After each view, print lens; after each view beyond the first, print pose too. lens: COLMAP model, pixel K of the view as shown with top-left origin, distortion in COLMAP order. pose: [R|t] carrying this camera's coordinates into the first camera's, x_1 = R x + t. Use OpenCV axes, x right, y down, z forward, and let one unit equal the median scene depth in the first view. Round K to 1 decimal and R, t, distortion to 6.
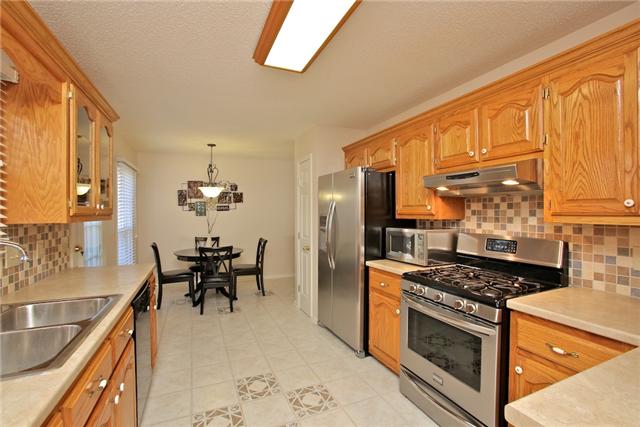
lens RADIAL K [[295.3, 0, 316.8], [0, 295.3, 212.2], [0, 0, 1]] dist [-0.080117, 0.028329]
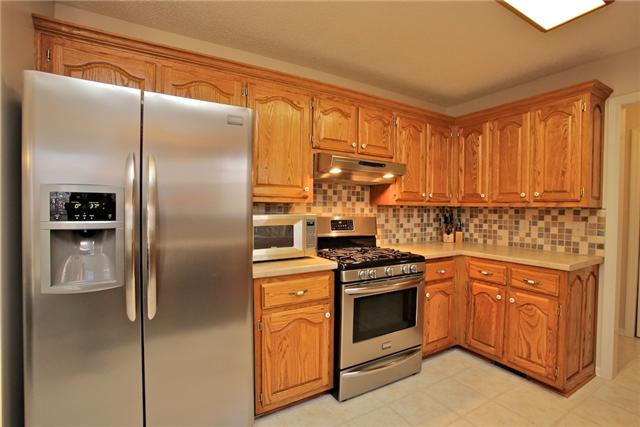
lens RADIAL K [[295.3, 0, 316.8], [0, 295.3, 212.2], [0, 0, 1]] dist [-0.080117, 0.028329]
pose [[-0.119116, -0.022112, 0.992634, -0.574417], [-0.014539, 0.999684, 0.020525, 0.037708], [-0.992774, -0.011987, -0.119400, 1.234845]]
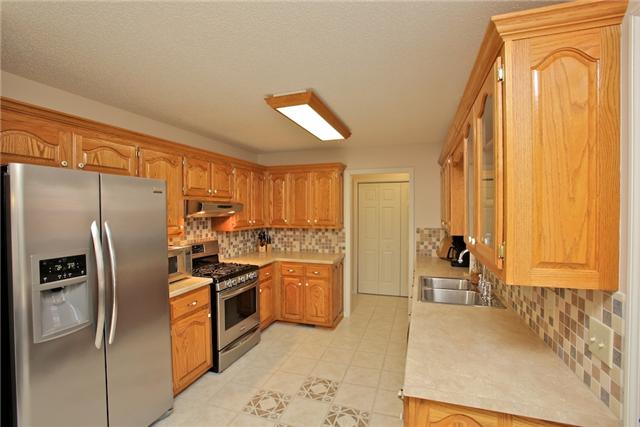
lens RADIAL K [[295.3, 0, 316.8], [0, 295.3, 212.2], [0, 0, 1]] dist [-0.080117, 0.028329]
pose [[-0.742582, -0.006725, 0.669722, -0.911661], [-0.000228, 0.999952, 0.009788, -0.102193], [-0.669755, 0.007116, -0.742548, 1.719594]]
